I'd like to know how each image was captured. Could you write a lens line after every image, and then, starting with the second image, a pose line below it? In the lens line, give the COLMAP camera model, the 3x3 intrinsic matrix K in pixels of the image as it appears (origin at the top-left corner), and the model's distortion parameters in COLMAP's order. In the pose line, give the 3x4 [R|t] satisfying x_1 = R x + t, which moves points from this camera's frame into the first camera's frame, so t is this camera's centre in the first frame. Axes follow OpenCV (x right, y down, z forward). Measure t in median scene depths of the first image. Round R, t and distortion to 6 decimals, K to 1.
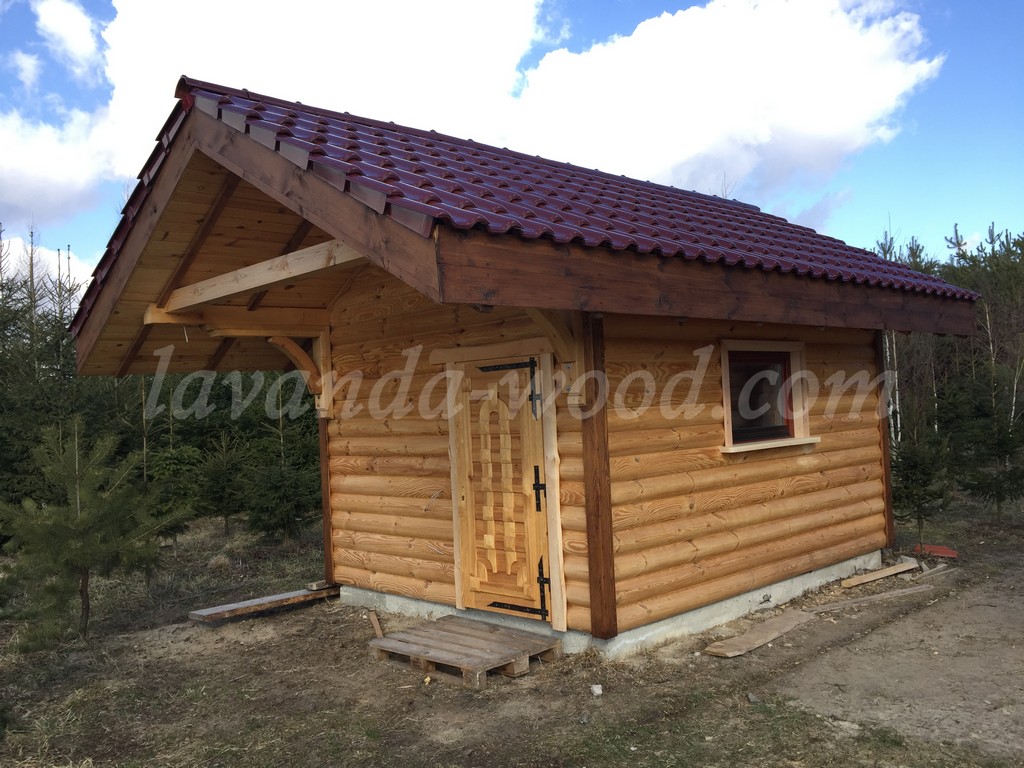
lens RADIAL K [[894.4, 0, 514.1], [0, 894.4, 380.3], [0, 0, 1]] dist [0.092145, -0.114720]
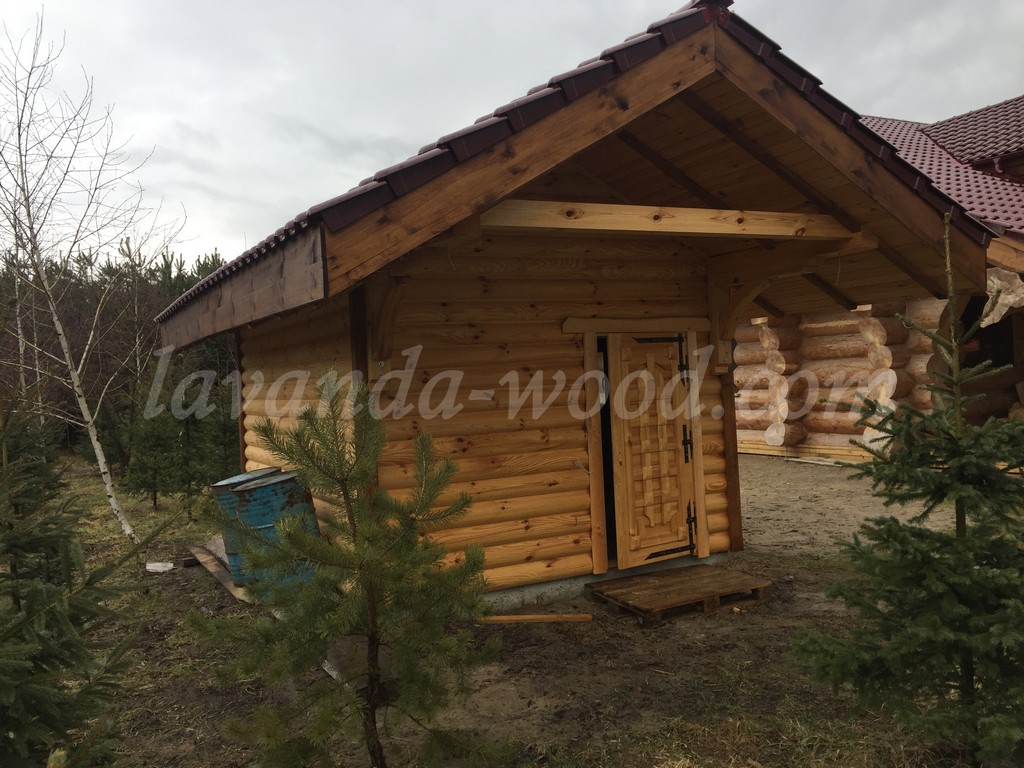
lens RADIAL K [[894.4, 0, 514.1], [0, 894.4, 380.3], [0, 0, 1]] dist [0.092145, -0.114720]
pose [[0.267091, 0.036626, 0.962975, -1.113958], [0.008311, 0.999153, -0.040307, 0.077576], [-0.963635, 0.018769, 0.266561, 0.845359]]
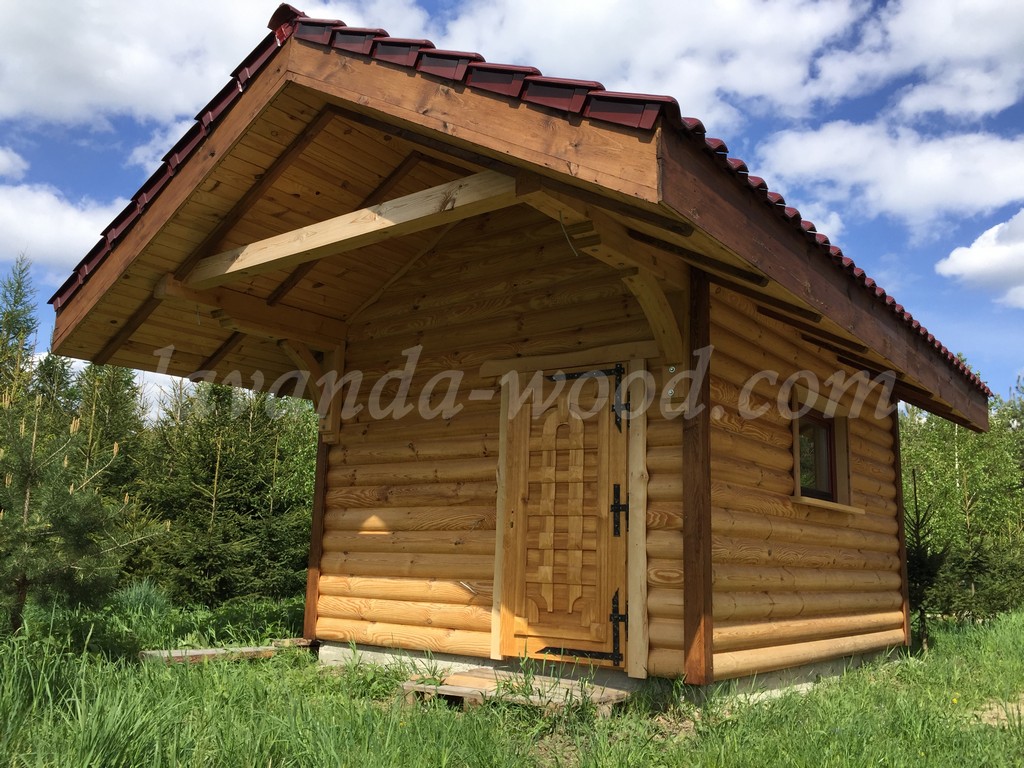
lens RADIAL K [[894.4, 0, 514.1], [0, 894.4, 380.3], [0, 0, 1]] dist [0.092145, -0.114720]
pose [[0.984622, 0.108234, 0.137130, -0.194658], [-0.083225, 0.980771, -0.176527, 0.149738], [-0.153599, 0.162400, 0.974697, 0.130063]]
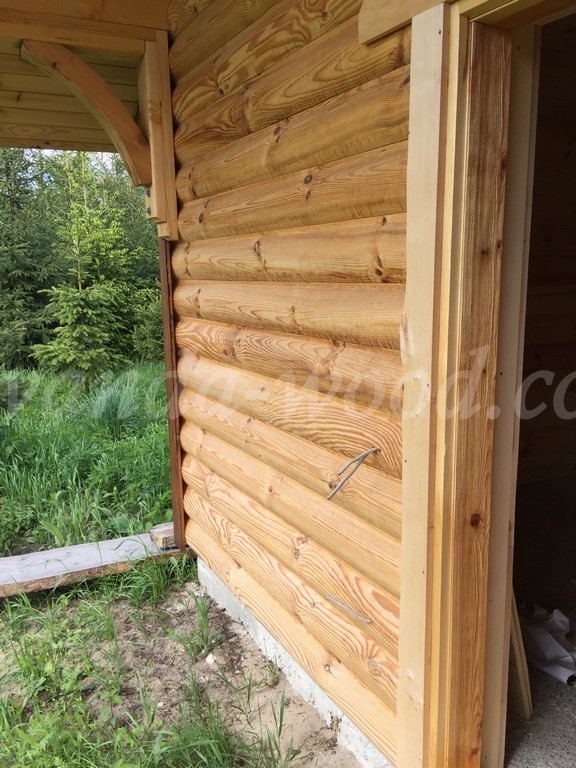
lens RADIAL K [[670.8, 0, 287.4], [0, 670.8, 381.3], [0, 0, 1]] dist [0.092145, -0.114720]
pose [[0.960508, 0.081033, -0.266191, -0.049584], [-0.025961, 0.978580, 0.204224, 0.050600], [0.277038, -0.189248, 0.942038, 0.803680]]
